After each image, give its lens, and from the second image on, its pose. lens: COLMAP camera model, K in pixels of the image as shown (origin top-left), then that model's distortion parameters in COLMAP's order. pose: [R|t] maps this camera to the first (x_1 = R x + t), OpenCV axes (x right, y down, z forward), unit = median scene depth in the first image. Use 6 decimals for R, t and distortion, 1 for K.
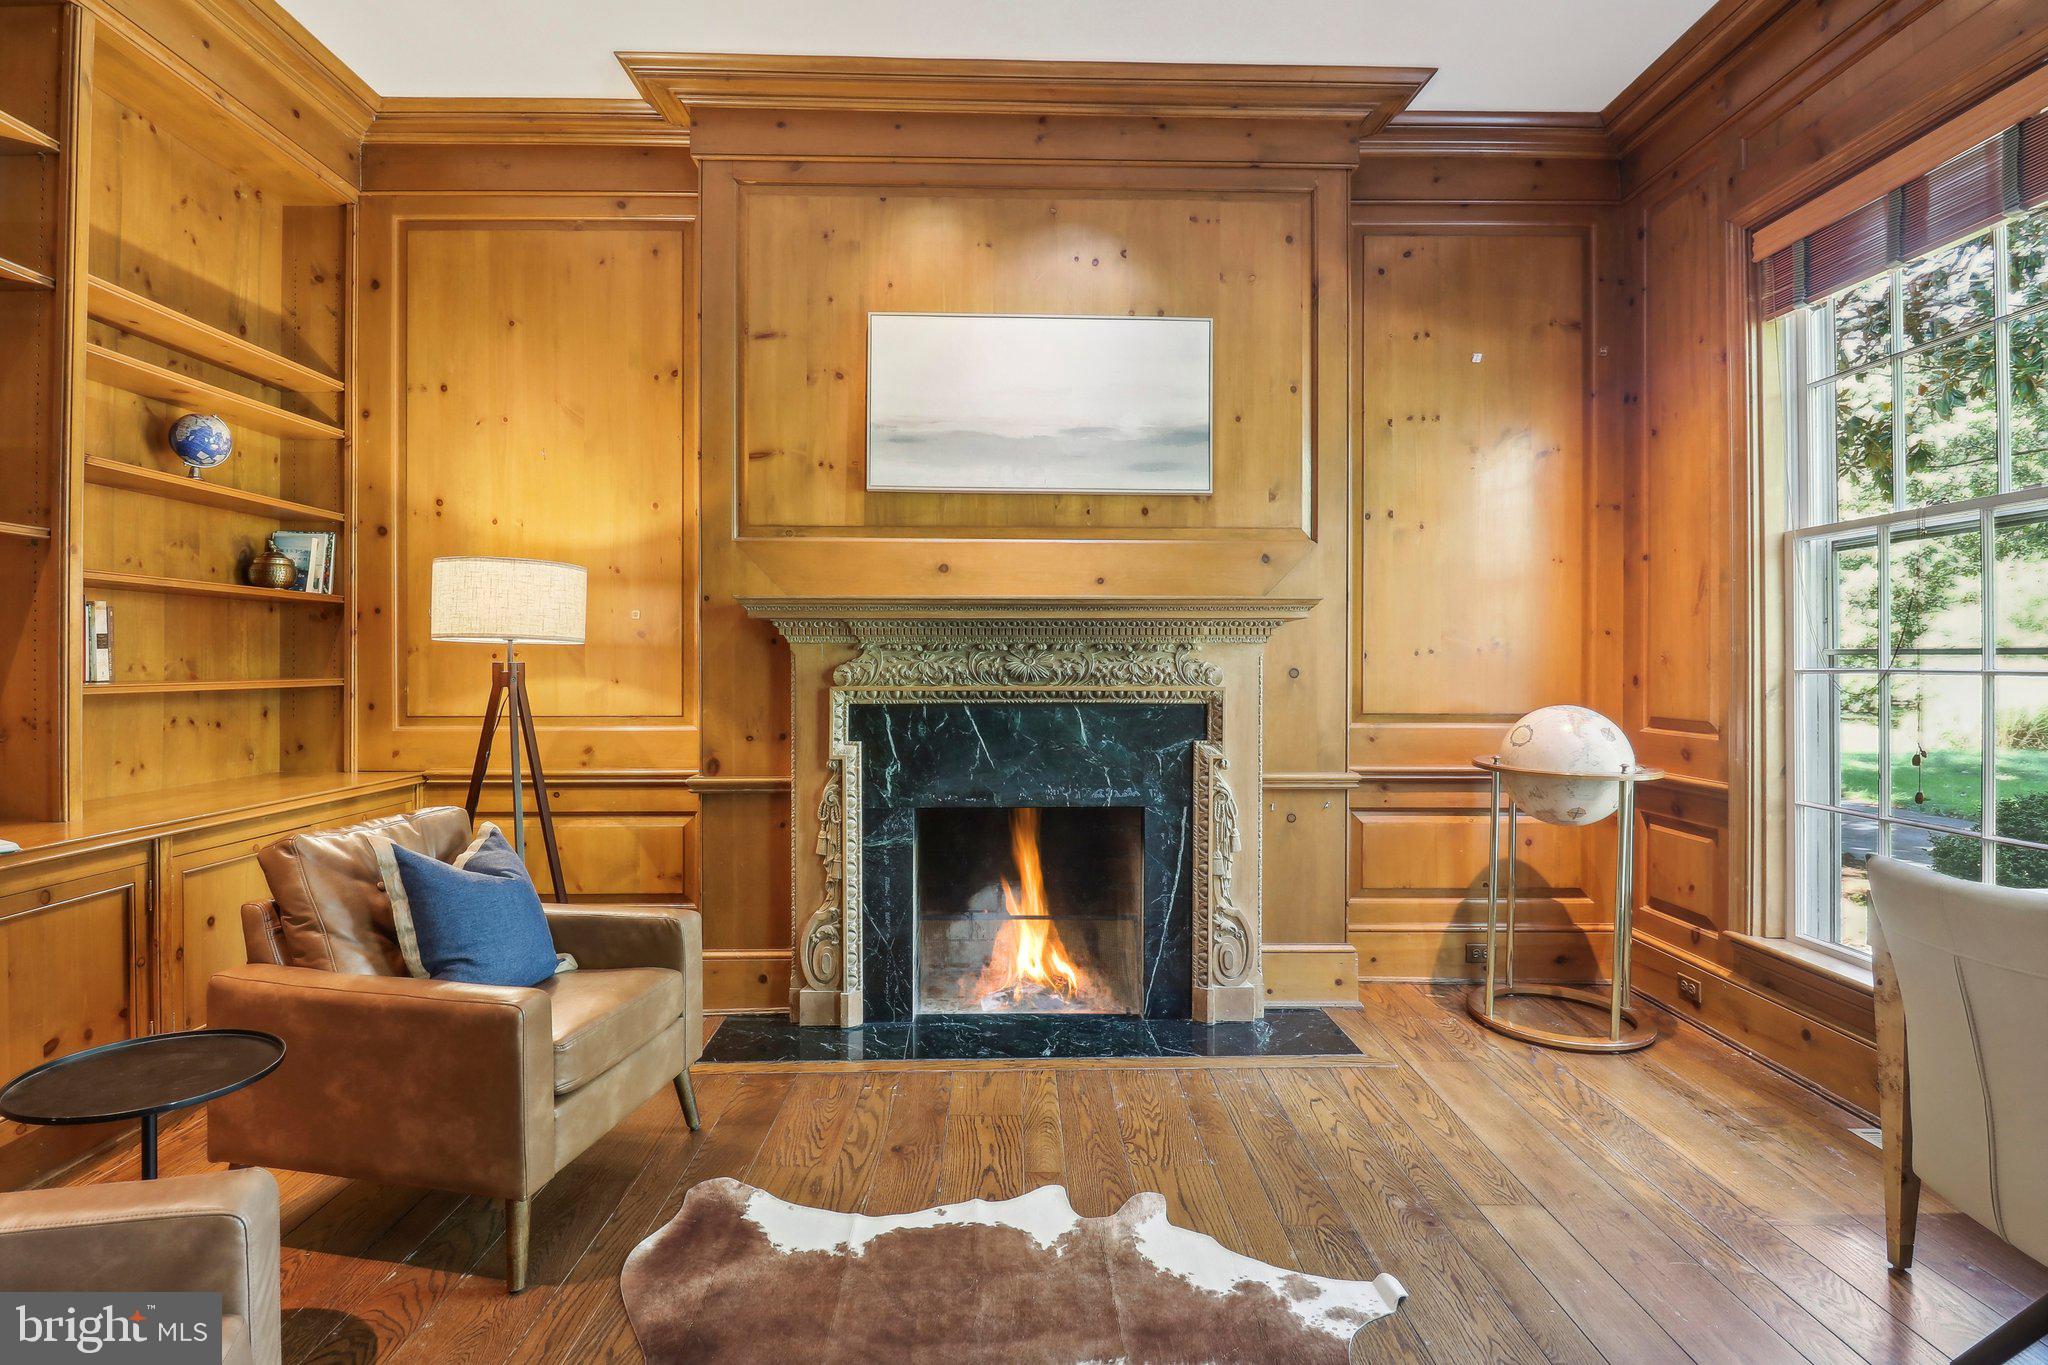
lens RADIAL K [[959.3, 0, 1018.3], [0, 959.3, 654.0], [0, 0, 1]] dist [-0.000620, -0.010353]
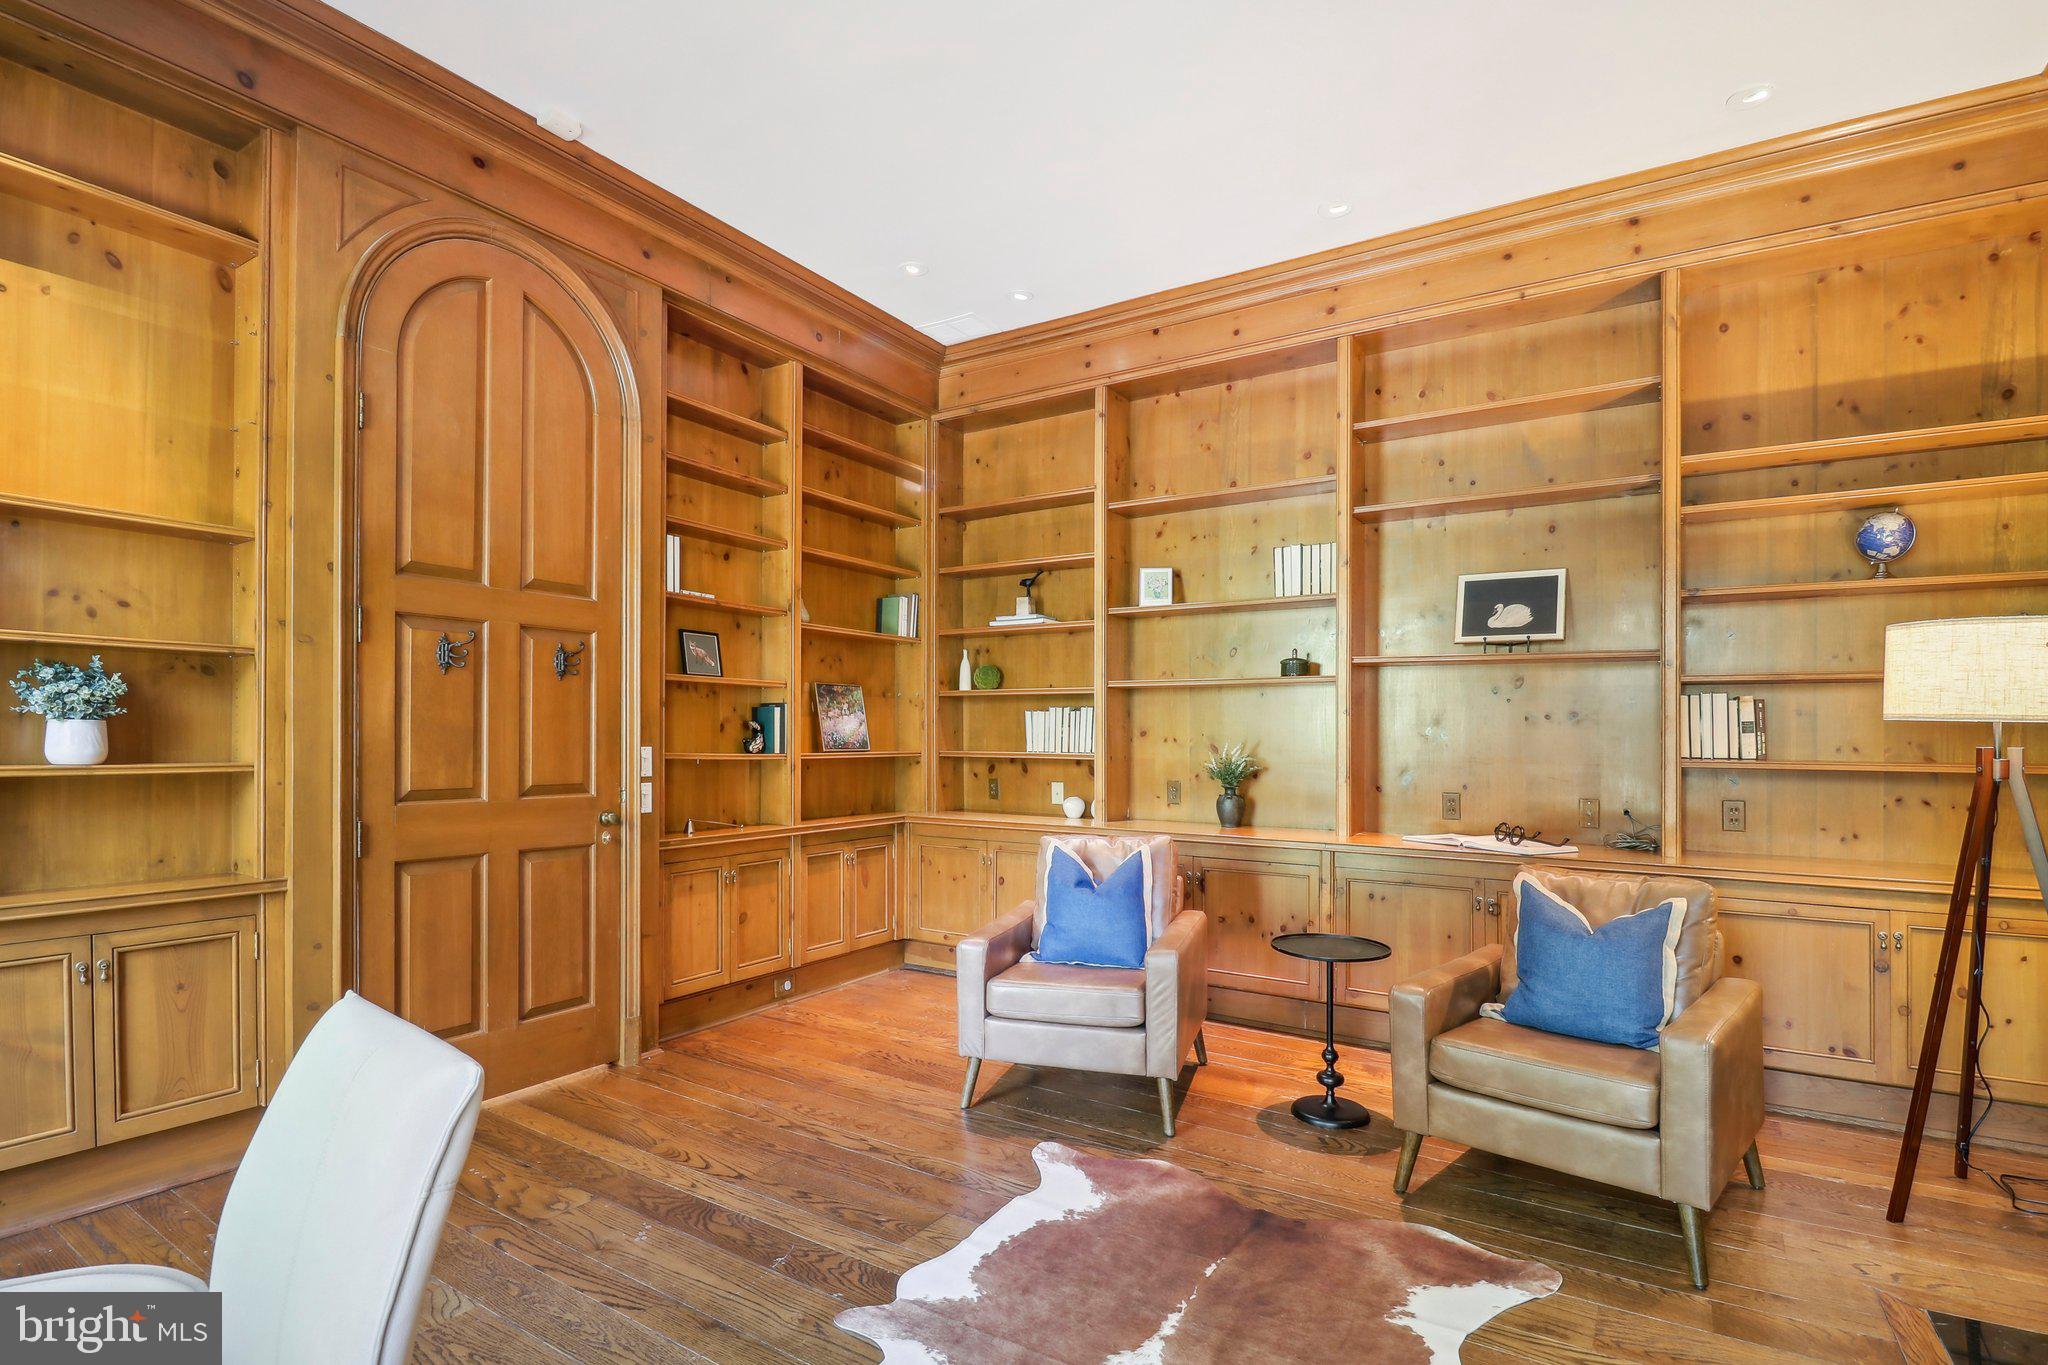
lens RADIAL K [[1007.6, 0, 1013.8], [0, 1007.6, 735.0], [0, 0, 1]] dist [-0.000345, -0.012692]
pose [[-0.543255, -0.004035, -0.839558, 0.650658], [-0.002343, 0.999992, -0.003290, 0.003342], [0.839564, 0.000180, -0.543260, 0.844432]]
